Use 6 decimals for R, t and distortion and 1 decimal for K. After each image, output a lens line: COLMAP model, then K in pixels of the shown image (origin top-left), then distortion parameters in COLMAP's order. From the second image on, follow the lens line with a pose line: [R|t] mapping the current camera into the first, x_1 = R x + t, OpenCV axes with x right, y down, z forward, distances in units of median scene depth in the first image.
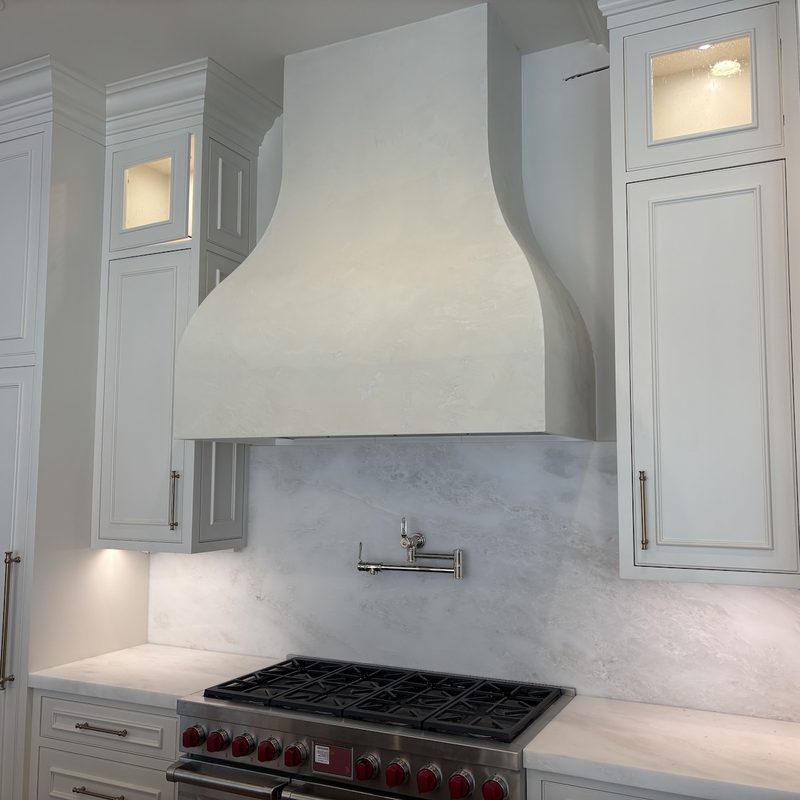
lens RADIAL K [[804.4, 0, 400.0], [0, 804.4, 400.0], [0, 0, 1]] dist [0.015378, 0.046440]
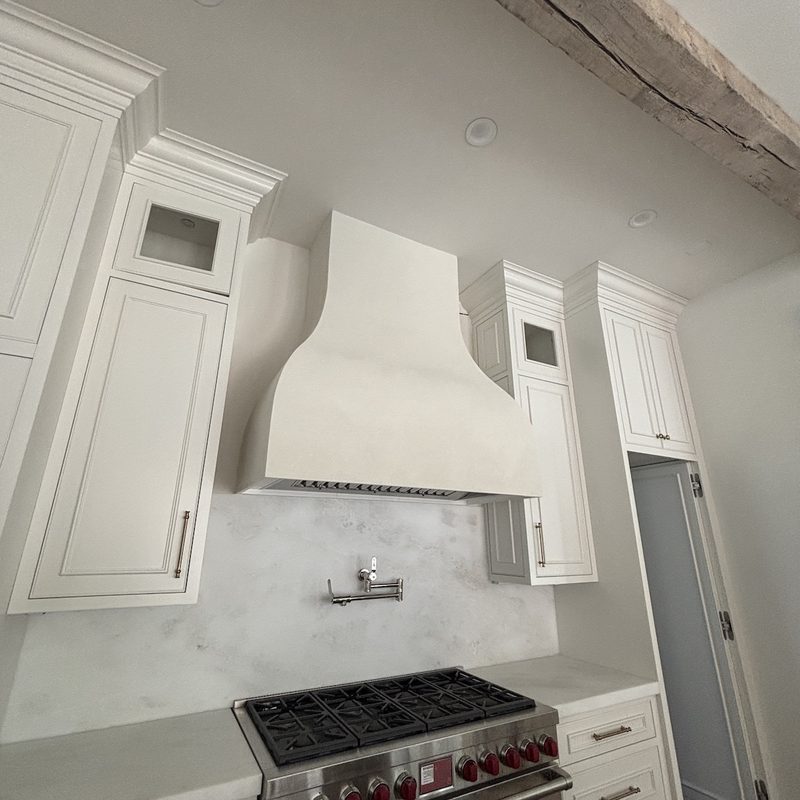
lens RADIAL K [[430.3, 0, 400.0], [0, 430.3, 400.0], [0, 0, 1]] dist [-0.002127, 0.003099]
pose [[0.585161, 0.252429, 0.770627, -0.574027], [-0.077708, 0.963397, -0.256567, 0.074276], [-0.807185, 0.090249, 0.583358, 0.509693]]
